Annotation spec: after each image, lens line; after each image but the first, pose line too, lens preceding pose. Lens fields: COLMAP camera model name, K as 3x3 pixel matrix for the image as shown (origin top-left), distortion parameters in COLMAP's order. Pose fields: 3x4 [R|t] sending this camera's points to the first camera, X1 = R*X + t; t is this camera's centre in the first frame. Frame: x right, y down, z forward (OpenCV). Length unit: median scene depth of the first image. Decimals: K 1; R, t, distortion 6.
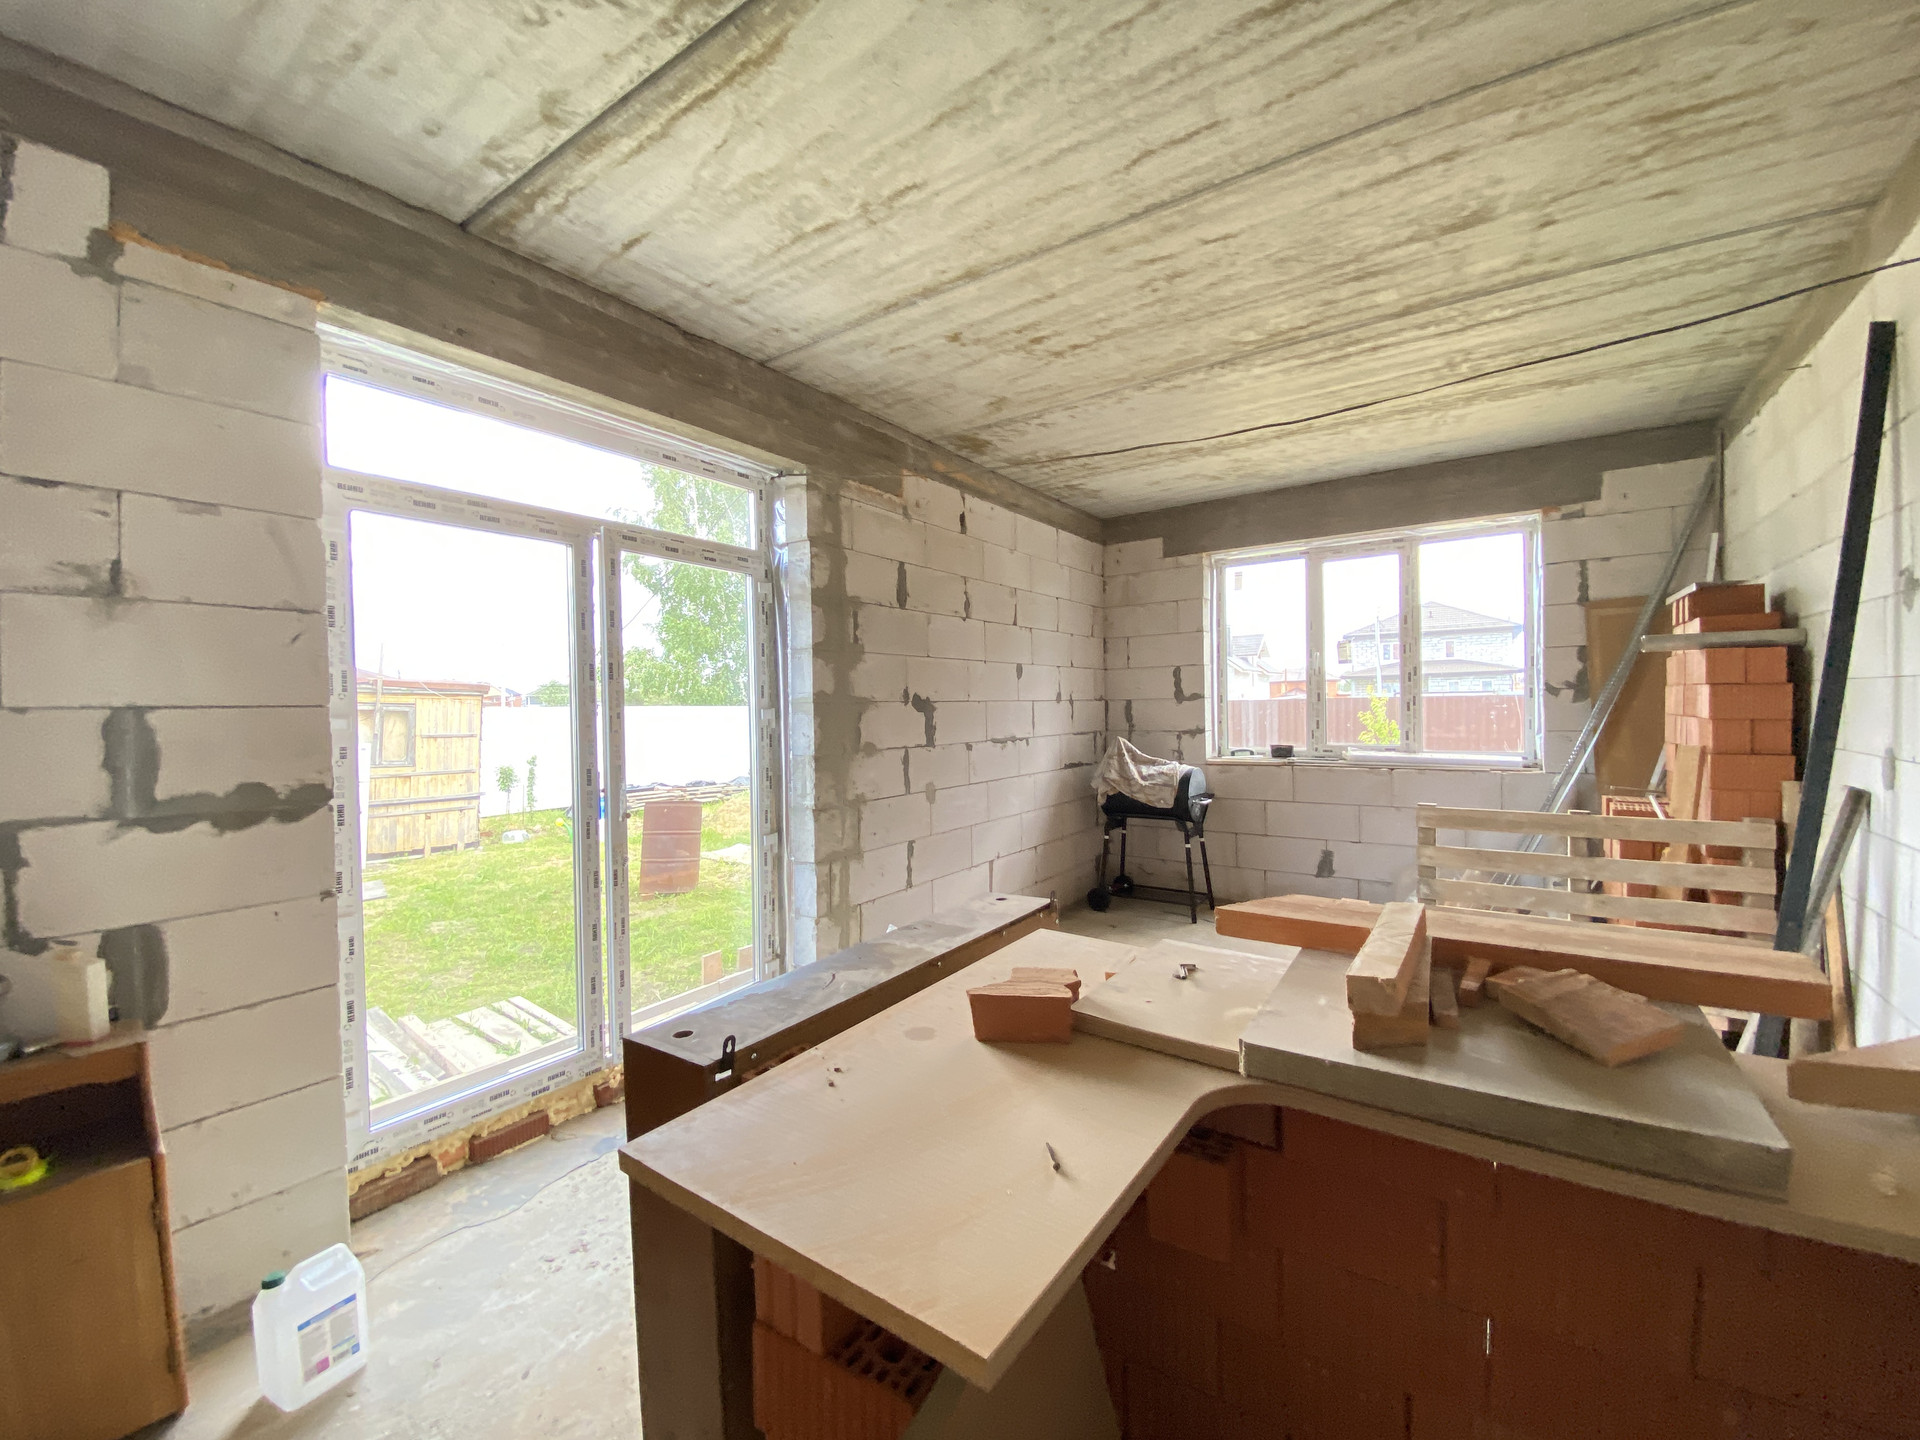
lens RADIAL K [[764.2, 0, 960.0], [0, 764.2, 720.0], [0, 0, 1]] dist [0.067750, -0.039514]
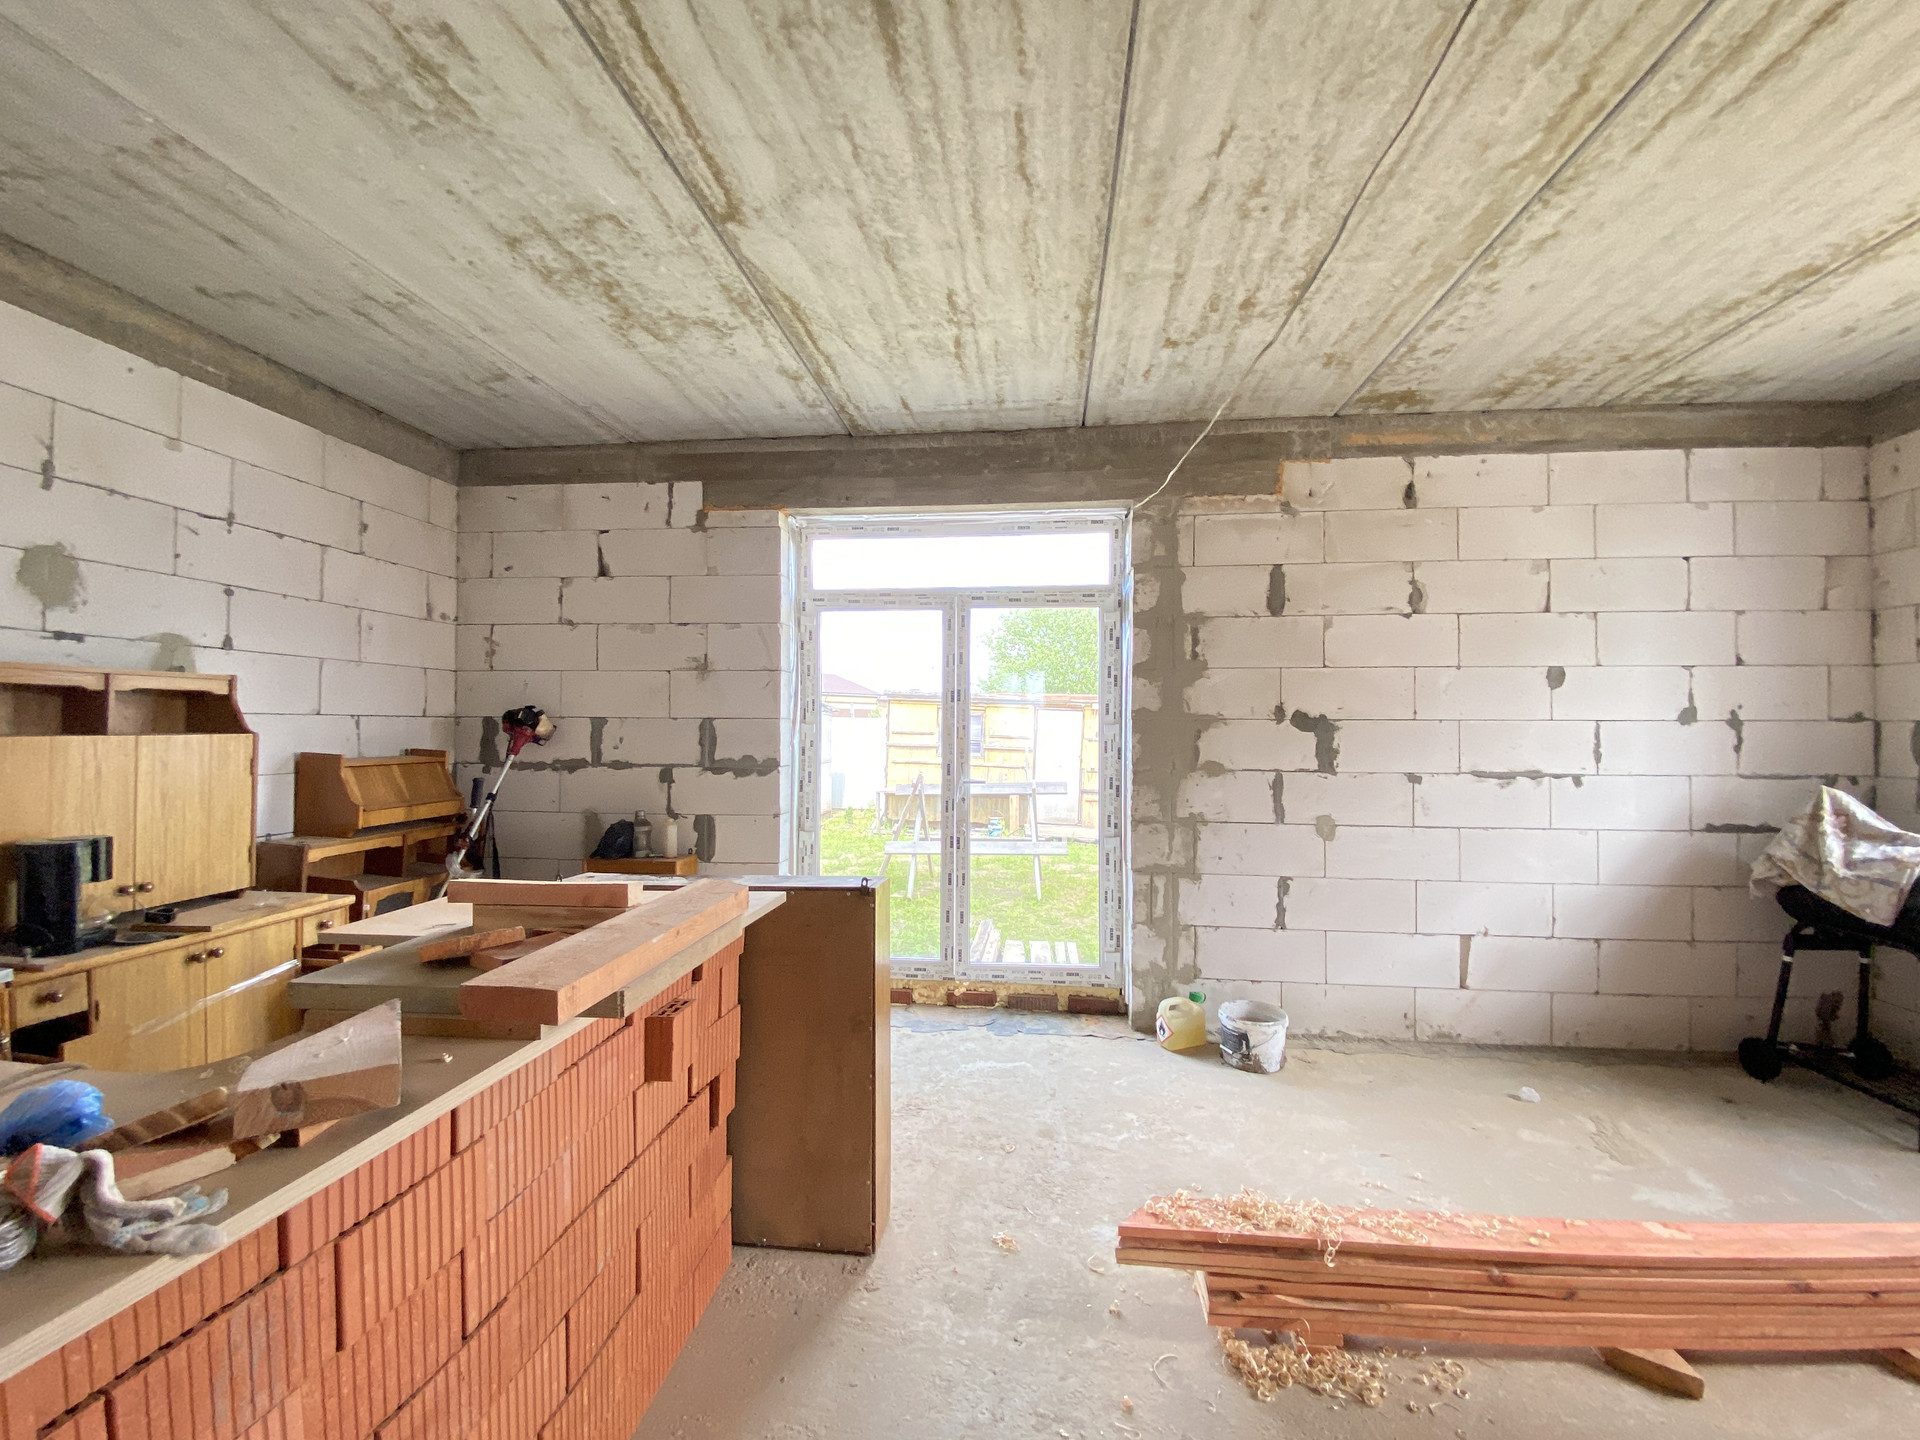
lens RADIAL K [[764.2, 0, 960.0], [0, 764.2, 720.0], [0, 0, 1]] dist [0.067750, -0.039514]
pose [[0.497229, 0.010380, -0.867557, 0.577981], [-0.027692, 0.999609, -0.003912, -0.010431], [0.867177, 0.025969, 0.497322, 0.245907]]
